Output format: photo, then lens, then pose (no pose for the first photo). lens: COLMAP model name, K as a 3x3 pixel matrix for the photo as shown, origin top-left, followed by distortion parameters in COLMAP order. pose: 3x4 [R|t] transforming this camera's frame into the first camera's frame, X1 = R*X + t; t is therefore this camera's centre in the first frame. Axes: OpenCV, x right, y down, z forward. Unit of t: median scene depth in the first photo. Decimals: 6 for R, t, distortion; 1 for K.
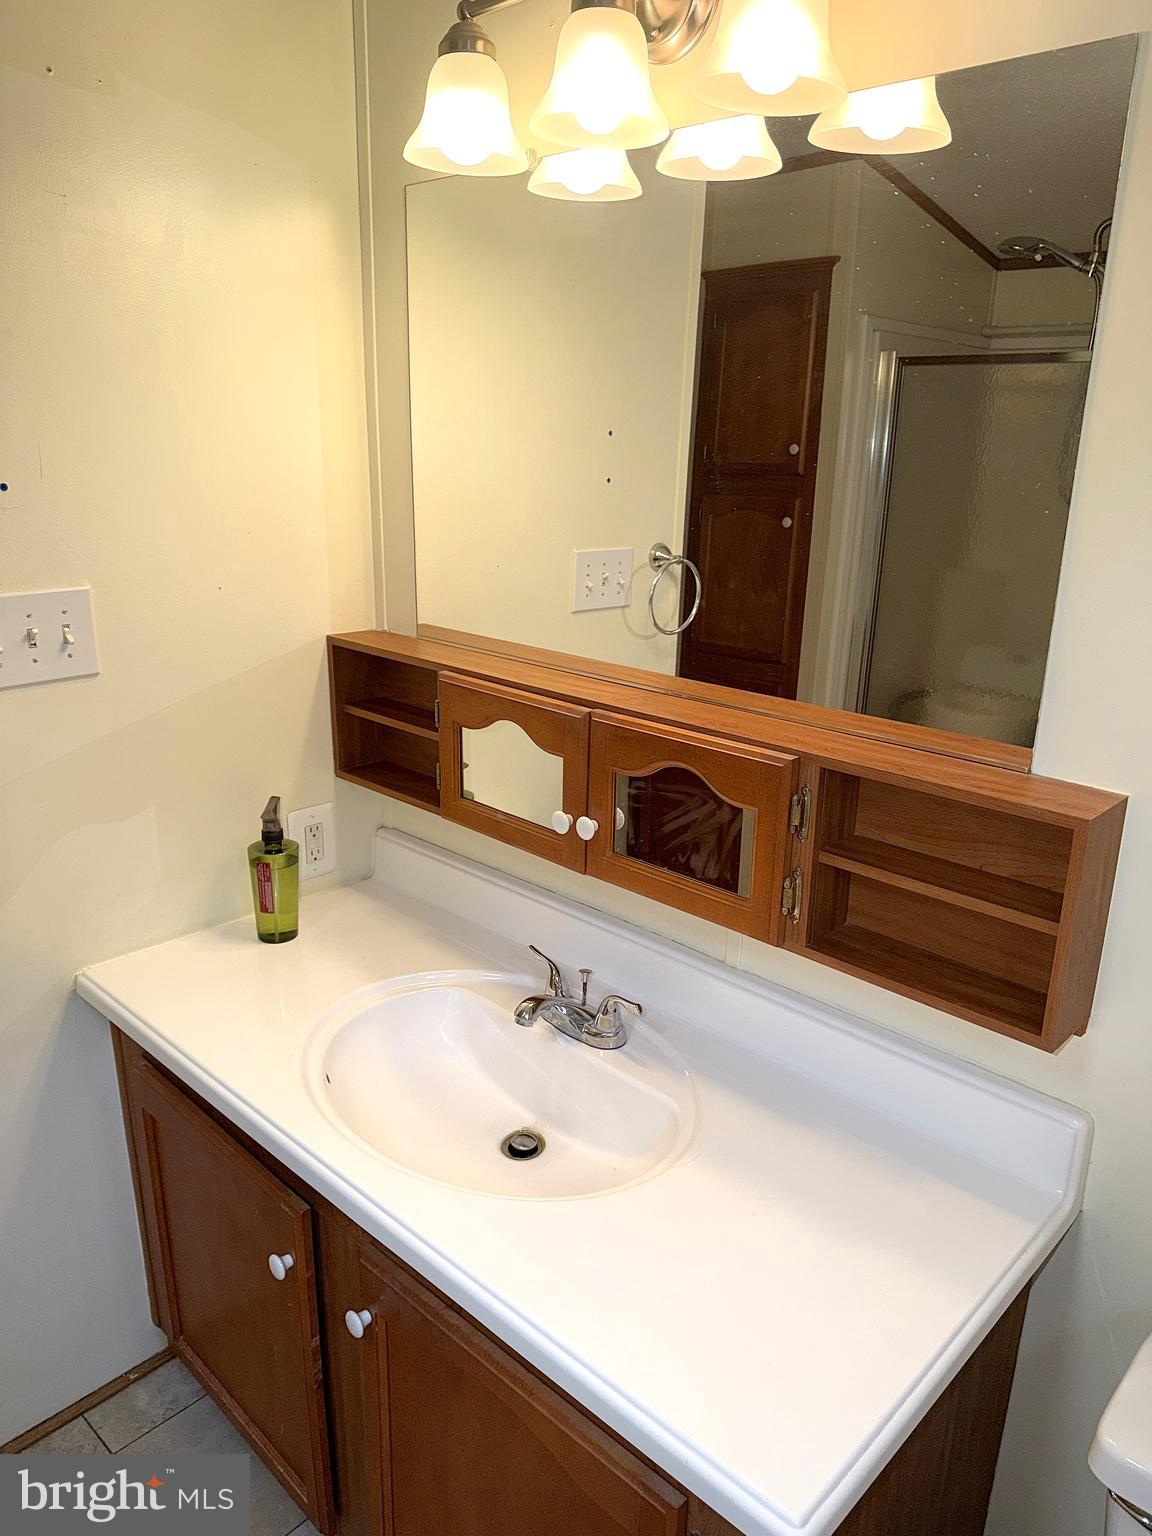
lens RADIAL K [[1082.5, 0, 576.0], [0, 1082.5, 768.0], [0, 0, 1]] dist [0.081668, -0.110514]
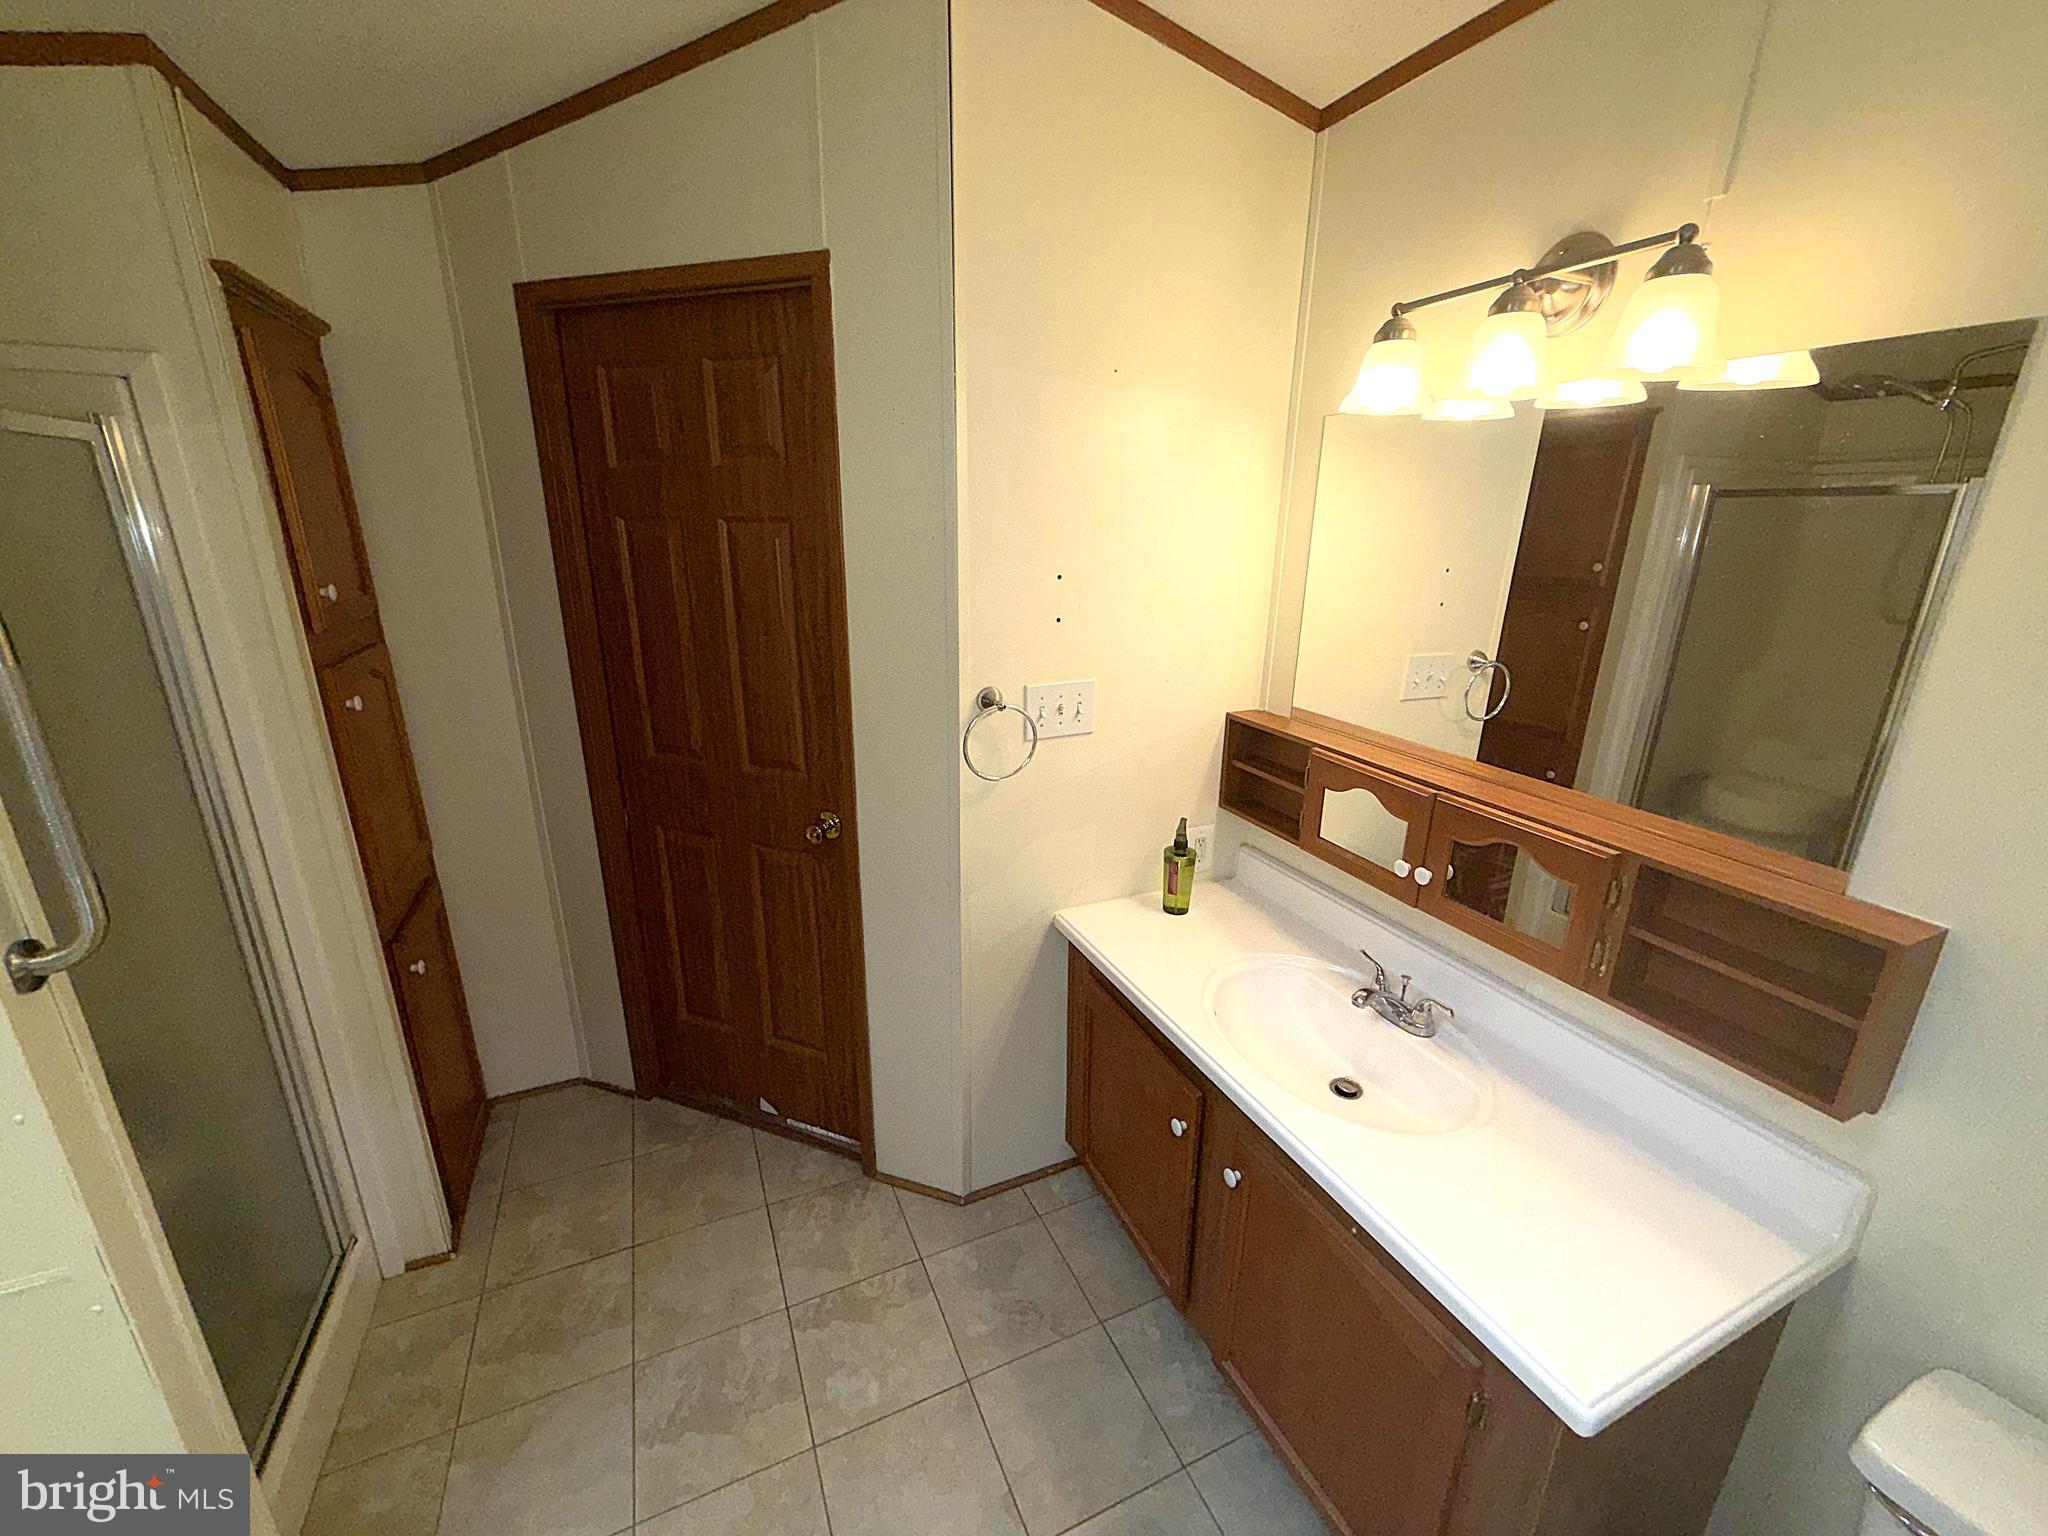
lens RADIAL K [[811.5, 0, 1024.0], [0, 811.5, 768.0], [0, 0, 1]] dist [0.001233, 0.000229]
pose [[0.925660, 0.102034, -0.364340, -0.085870], [-0.104812, 0.994417, 0.012199, -0.035662], [0.363550, 0.026895, 0.931186, -0.134739]]
